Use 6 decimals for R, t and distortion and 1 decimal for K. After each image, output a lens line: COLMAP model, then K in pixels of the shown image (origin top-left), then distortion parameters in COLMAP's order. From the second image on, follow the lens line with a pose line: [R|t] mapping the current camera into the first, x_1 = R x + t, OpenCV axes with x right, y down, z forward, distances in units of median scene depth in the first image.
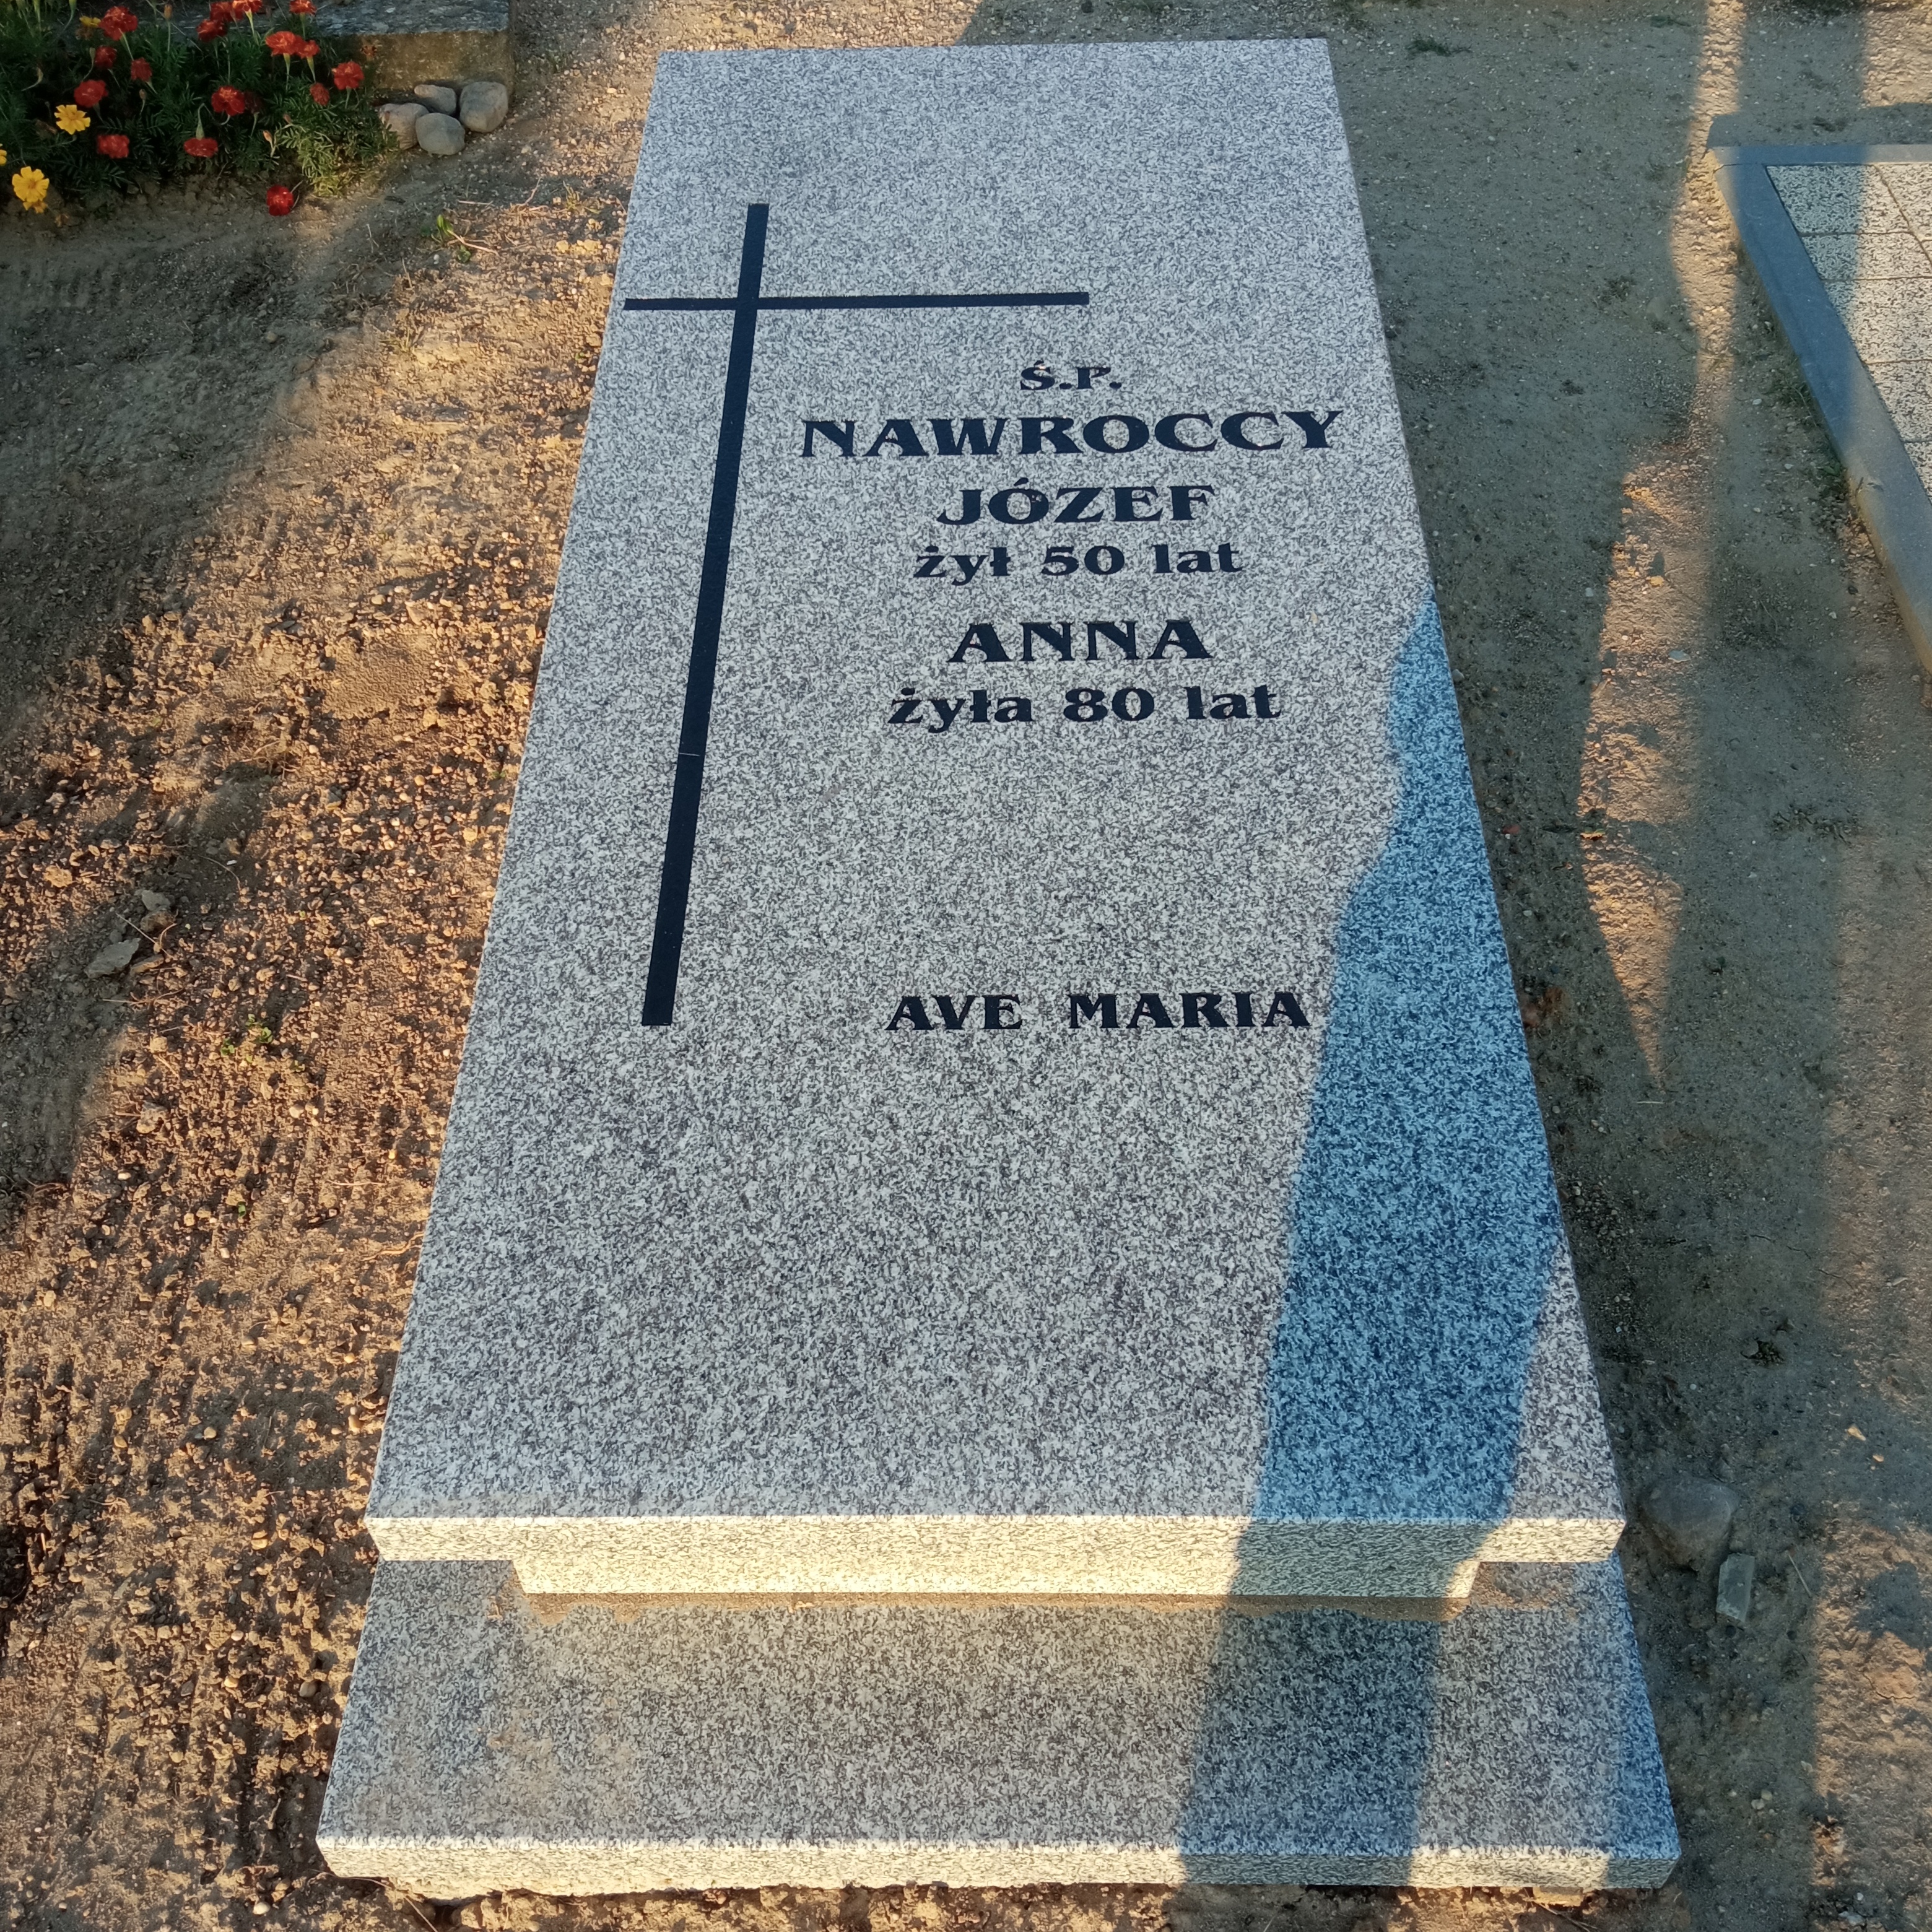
lens RADIAL K [[2092.2, 0, 926.0], [0, 2092.2, 949.4], [0, 0, 1]] dist [0.137851, -0.284982]
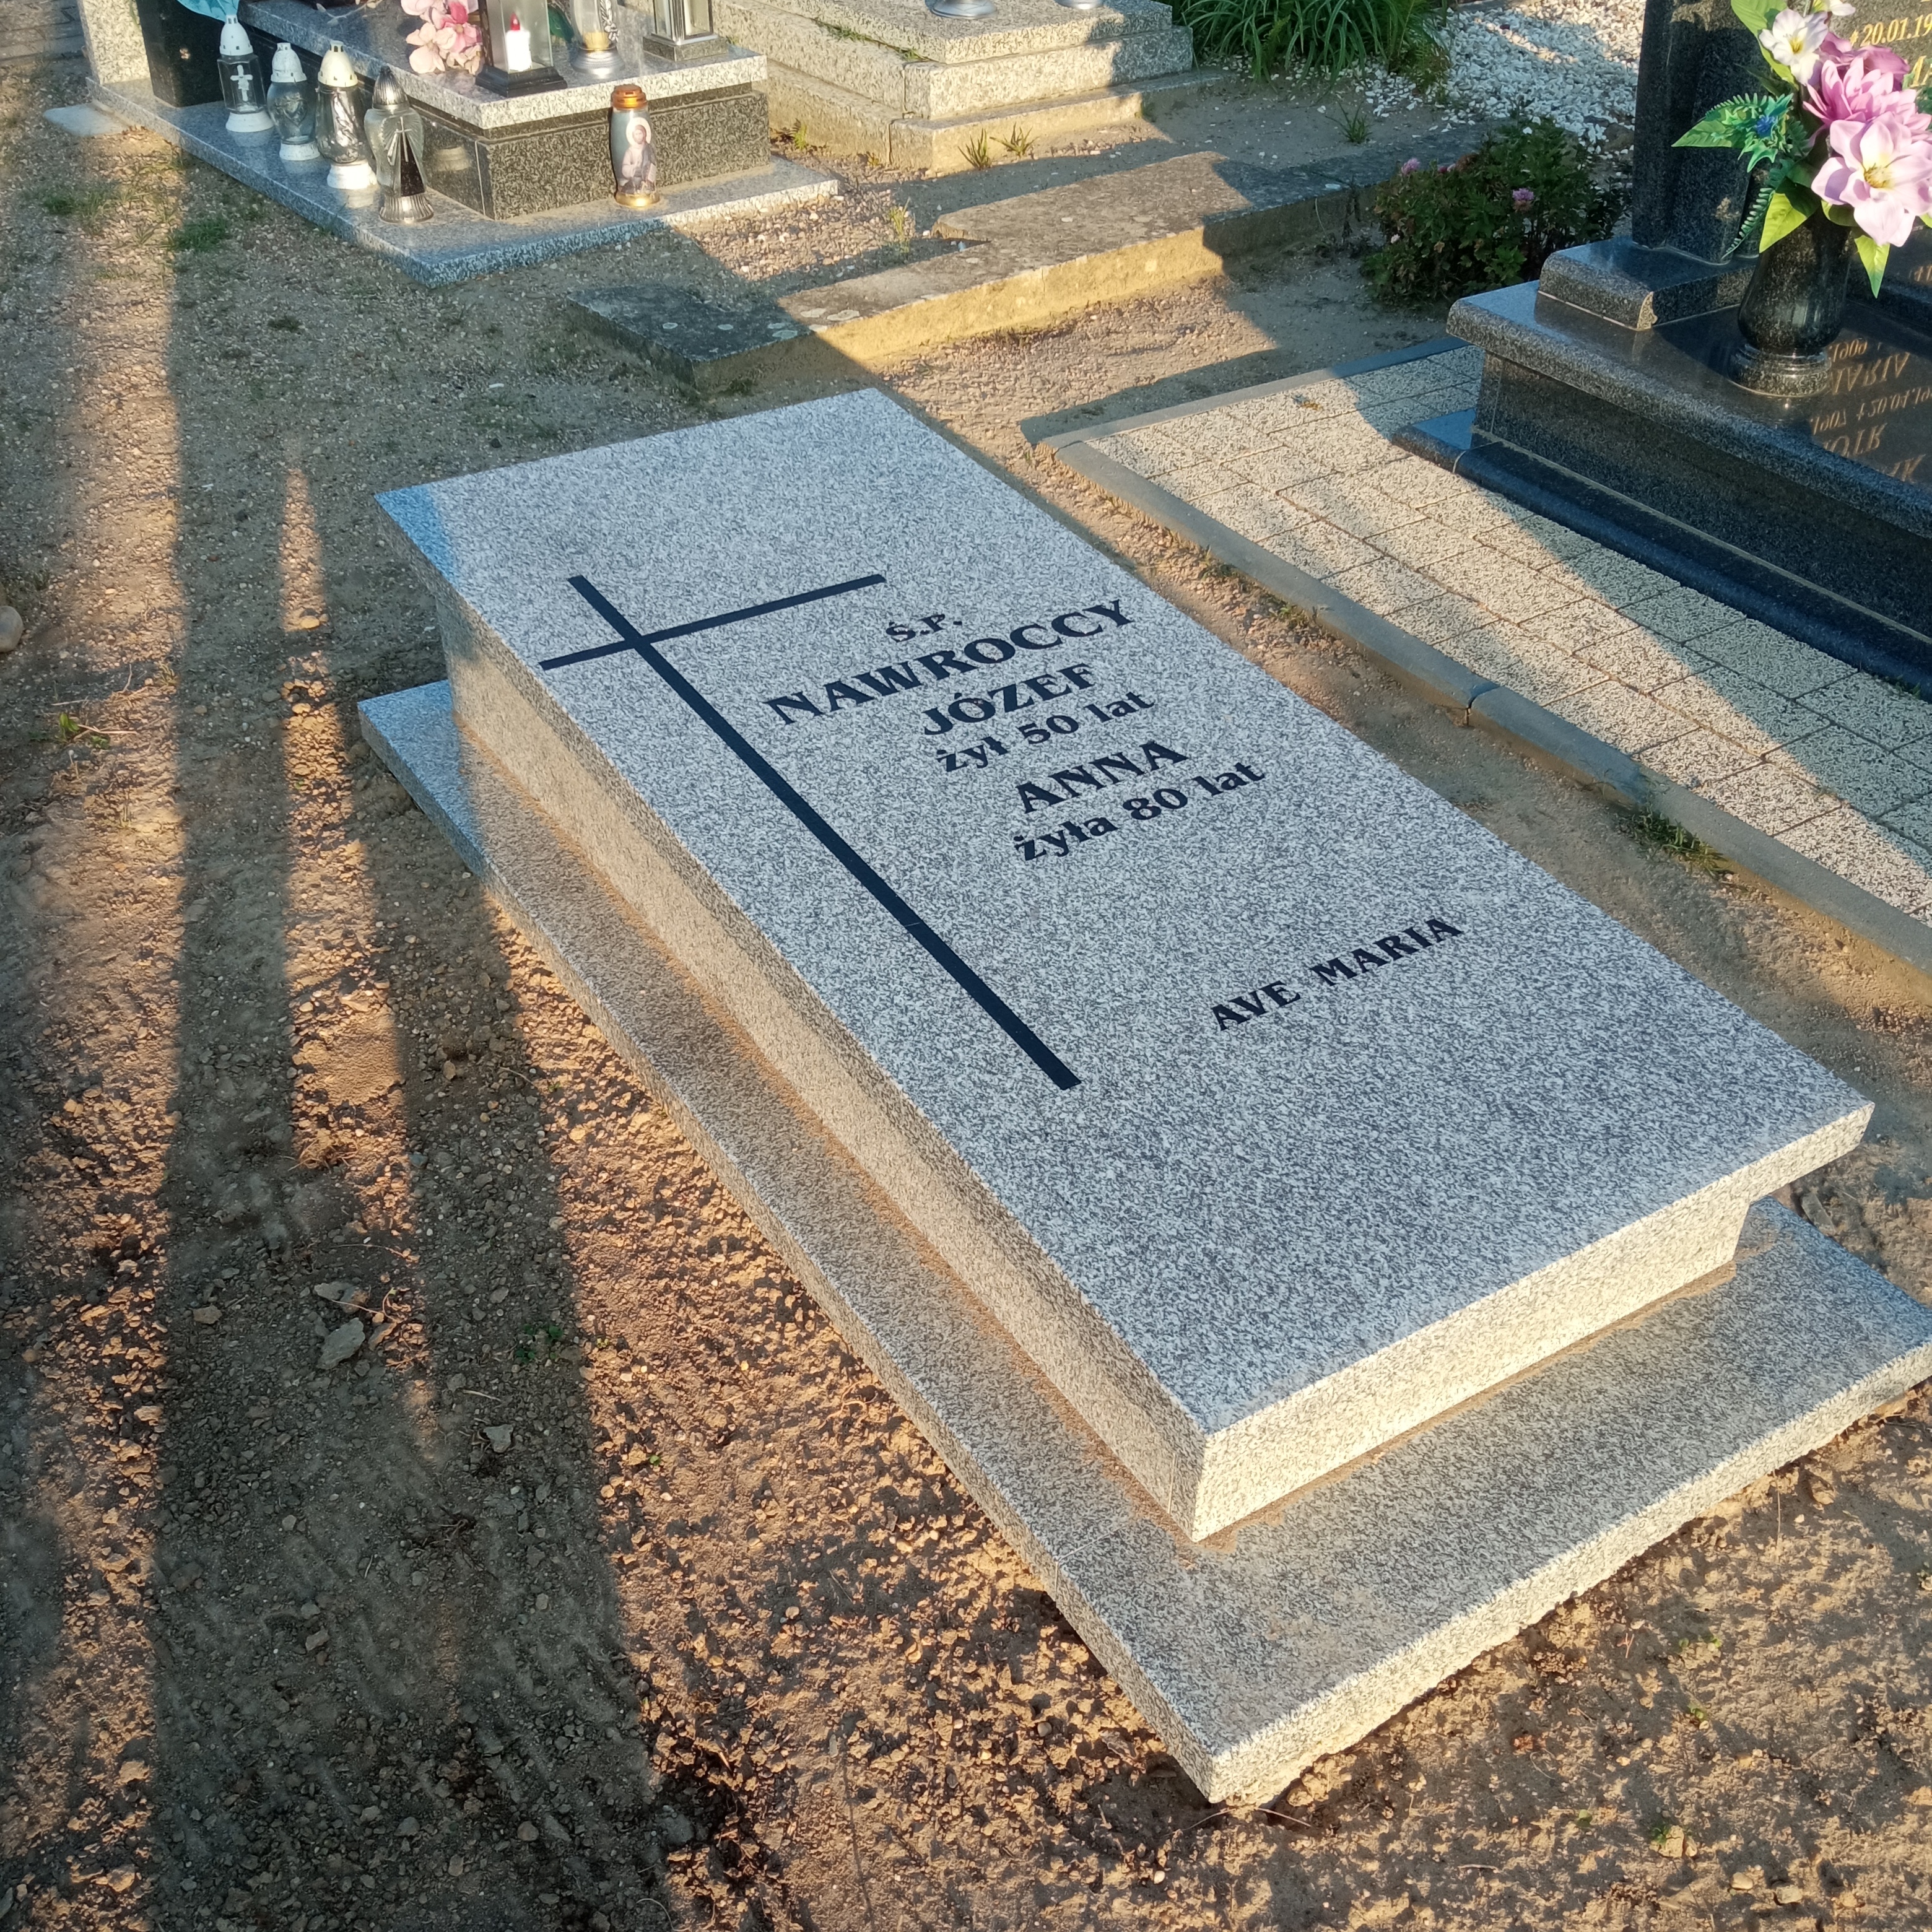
lens RADIAL K [[2092.2, 0, 926.0], [0, 2092.2, 949.4], [0, 0, 1]] dist [0.137851, -0.284982]
pose [[0.841197, -0.290491, 0.456073, -0.658428], [0.378095, 0.918961, -0.112049, 0.059933], [-0.386564, 0.266694, 0.882860, -0.080437]]
